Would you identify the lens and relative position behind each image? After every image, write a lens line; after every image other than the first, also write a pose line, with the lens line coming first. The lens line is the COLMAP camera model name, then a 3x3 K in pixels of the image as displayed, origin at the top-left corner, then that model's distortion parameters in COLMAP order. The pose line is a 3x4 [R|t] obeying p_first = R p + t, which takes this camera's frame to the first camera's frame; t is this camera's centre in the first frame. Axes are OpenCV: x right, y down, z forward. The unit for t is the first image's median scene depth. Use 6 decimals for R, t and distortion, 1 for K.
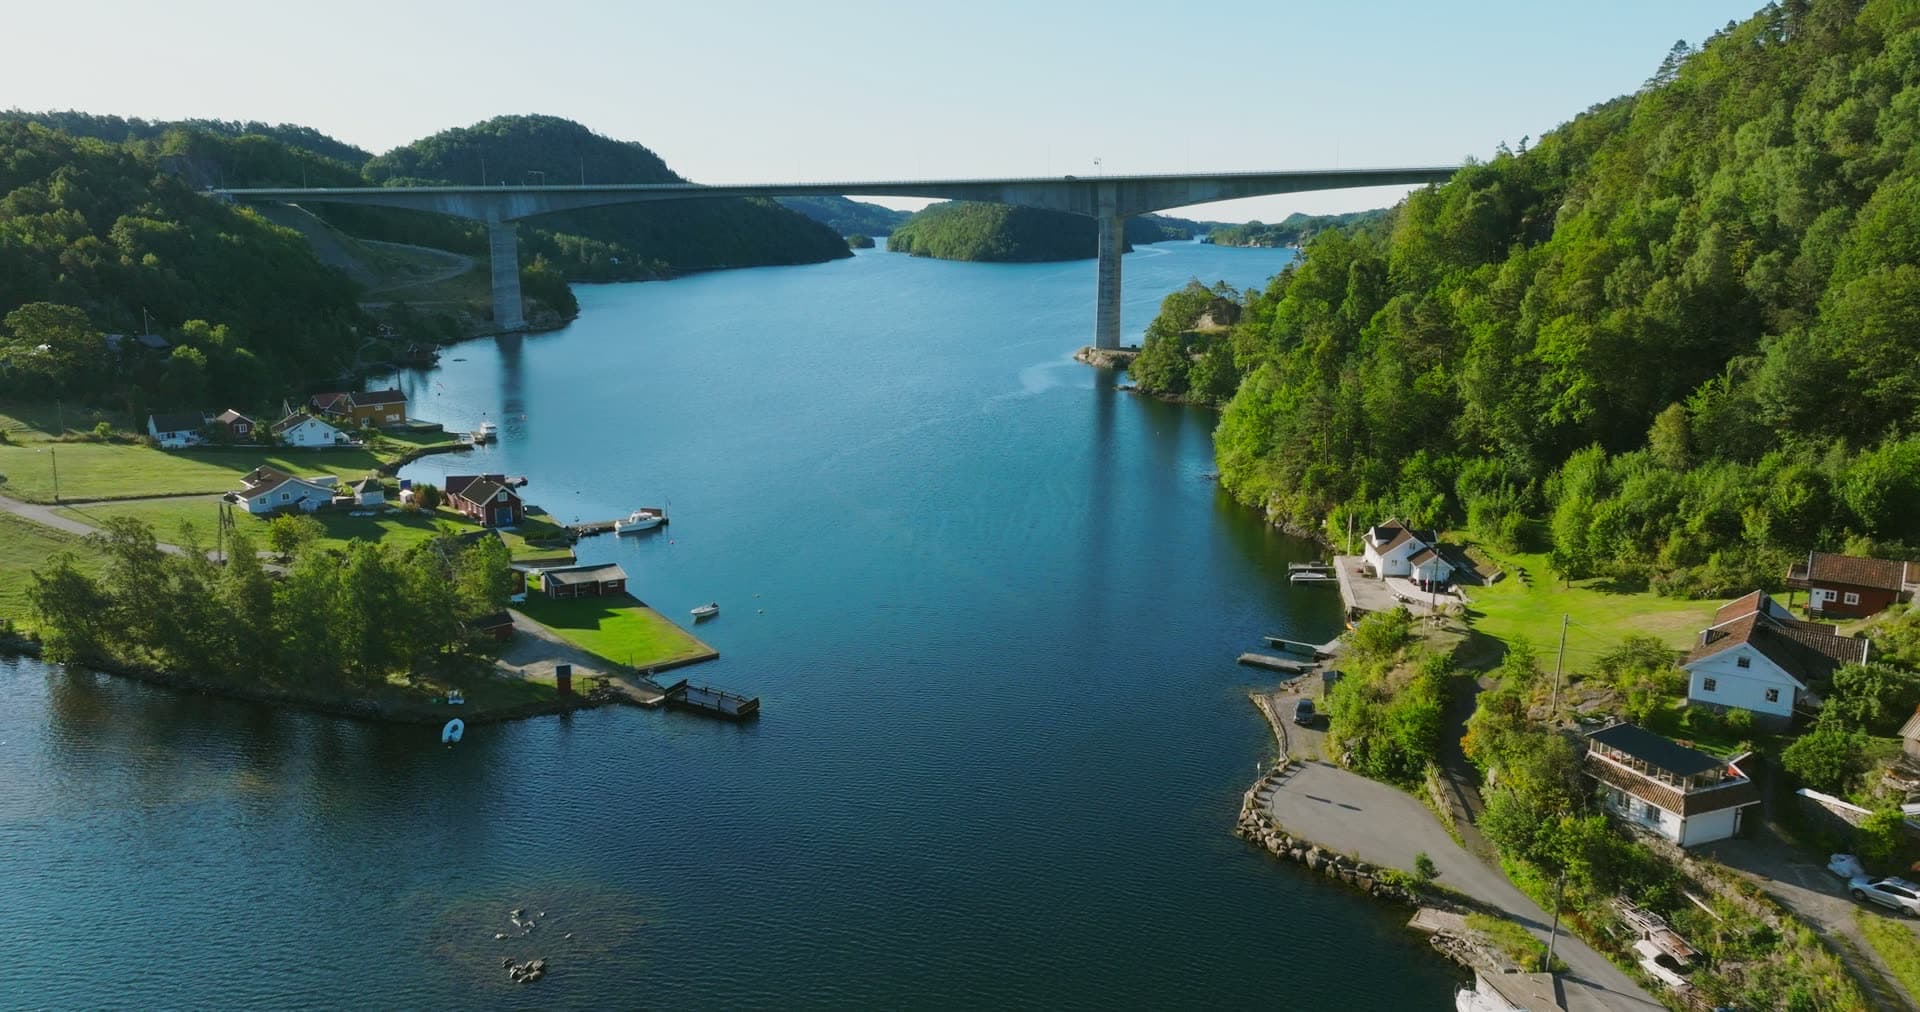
lens RADIAL K [[1347.4, 0, 958.0], [0, 1347.4, 505.9], [0, 0, 1]] dist [-0.003820, 0.020513]
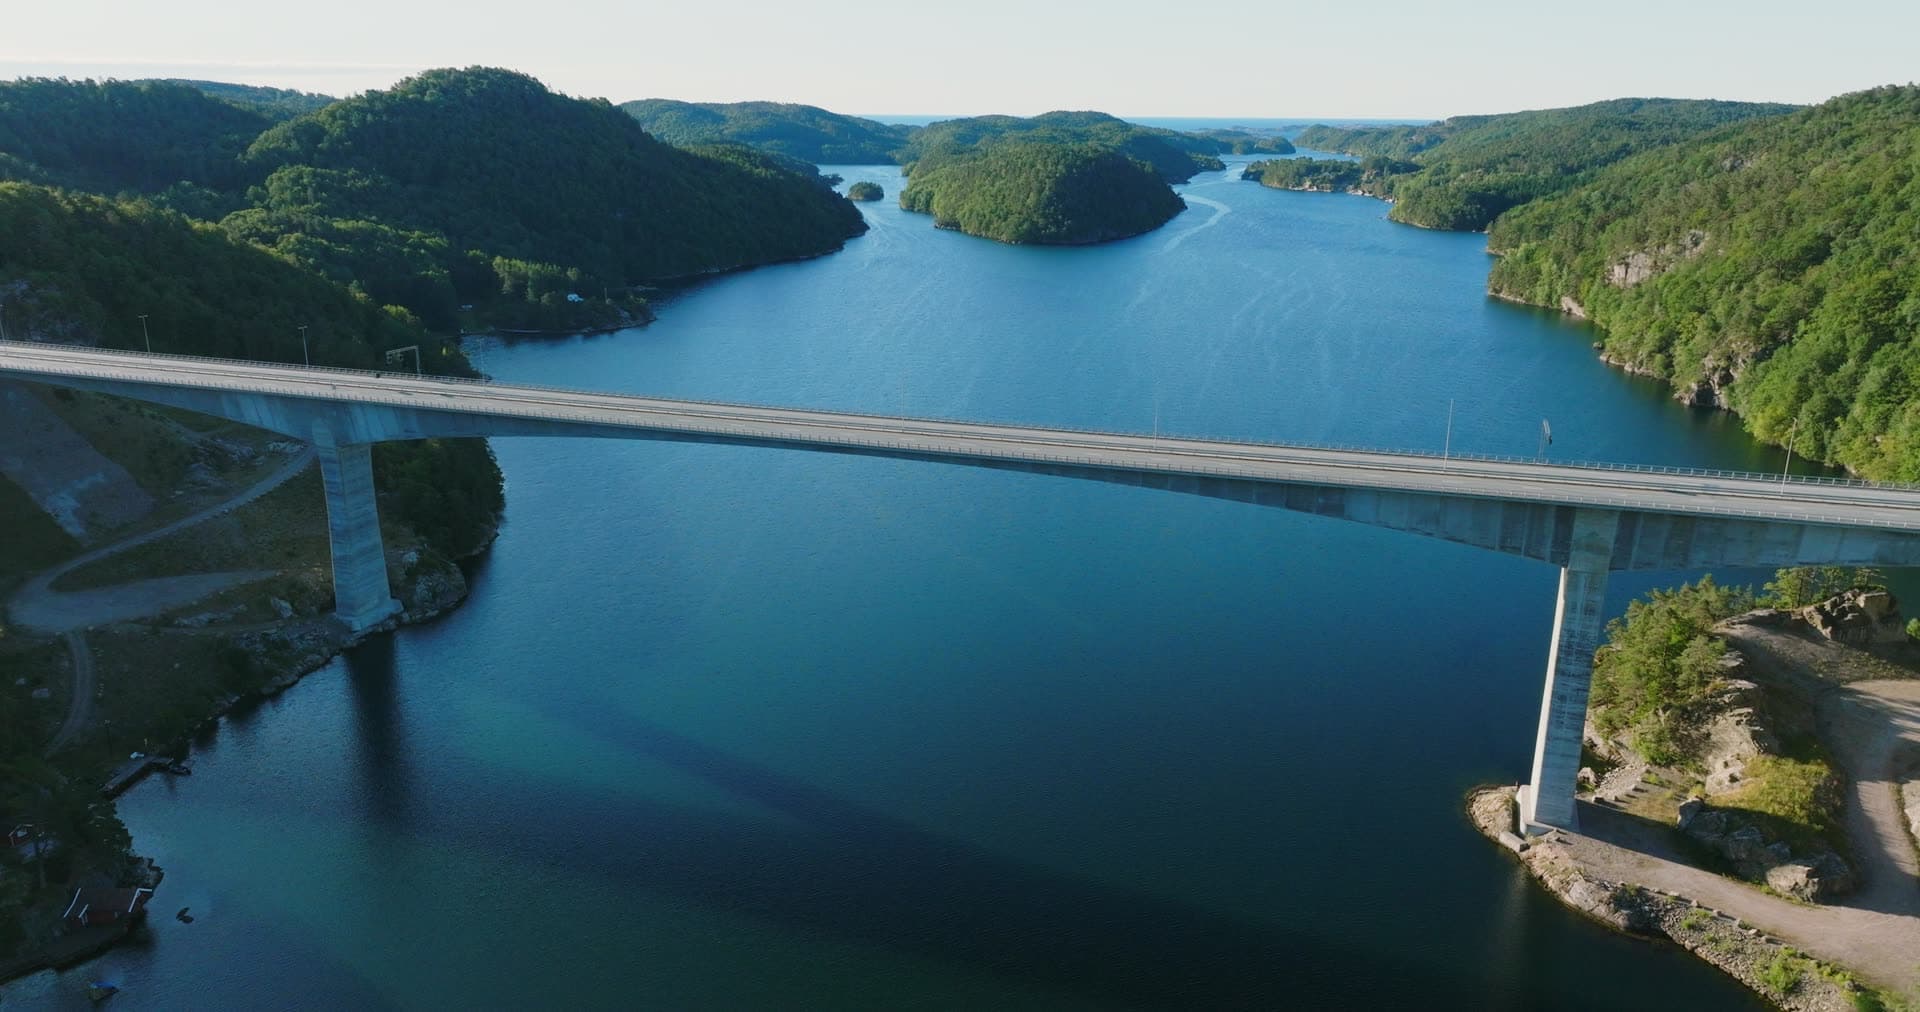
lens RADIAL K [[1347.4, 0, 959.5], [0, 1347.4, 503.8], [0, 0, 1]] dist [-0.003820, 0.020513]
pose [[0.999913, -0.002738, 0.012867, -0.111631], [0.001768, 0.997200, 0.074757, -0.270158], [-0.013036, -0.074728, 0.997119, 0.532623]]
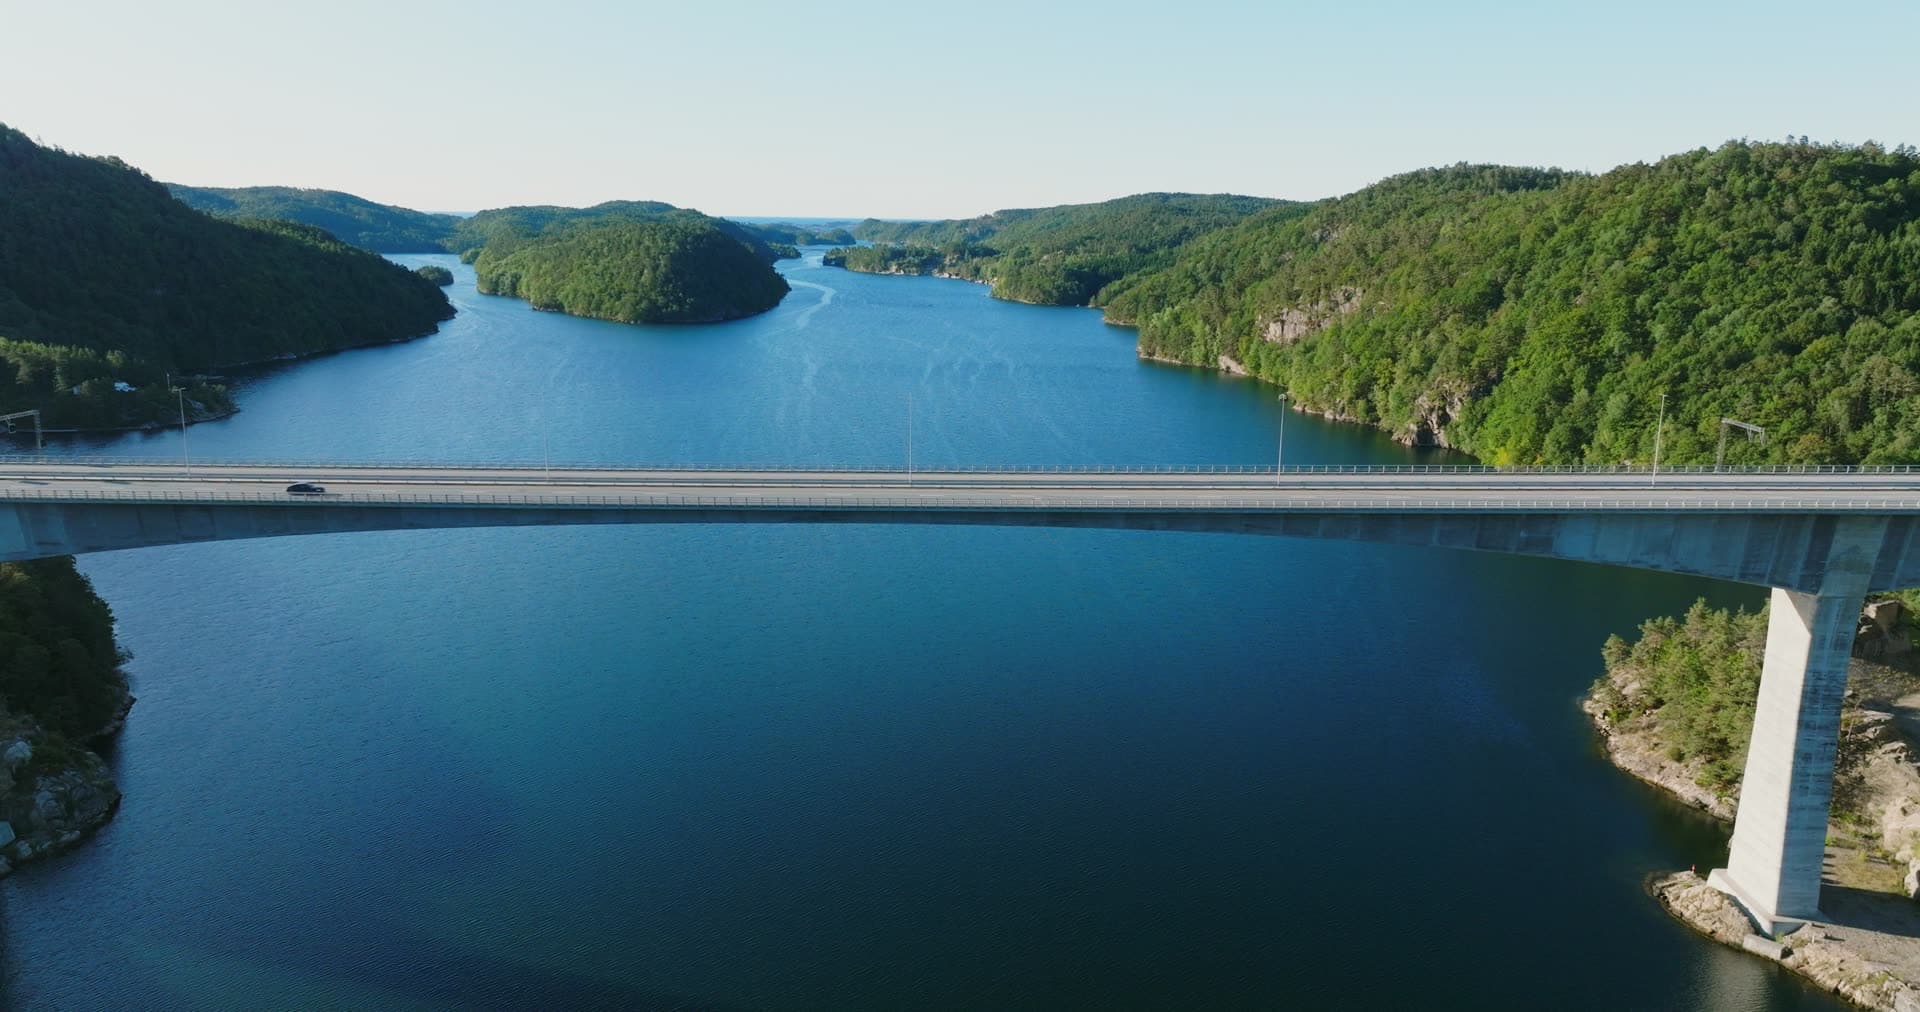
lens RADIAL K [[1347.4, 0, 960.0], [0, 1347.4, 506.0], [0, 0, 1]] dist [-0.003820, 0.020513]
pose [[0.940954, -0.064013, 0.332426, -0.243031], [0.061804, 0.997940, 0.017225, -0.258518], [-0.332844, 0.004338, 0.942972, 0.717837]]
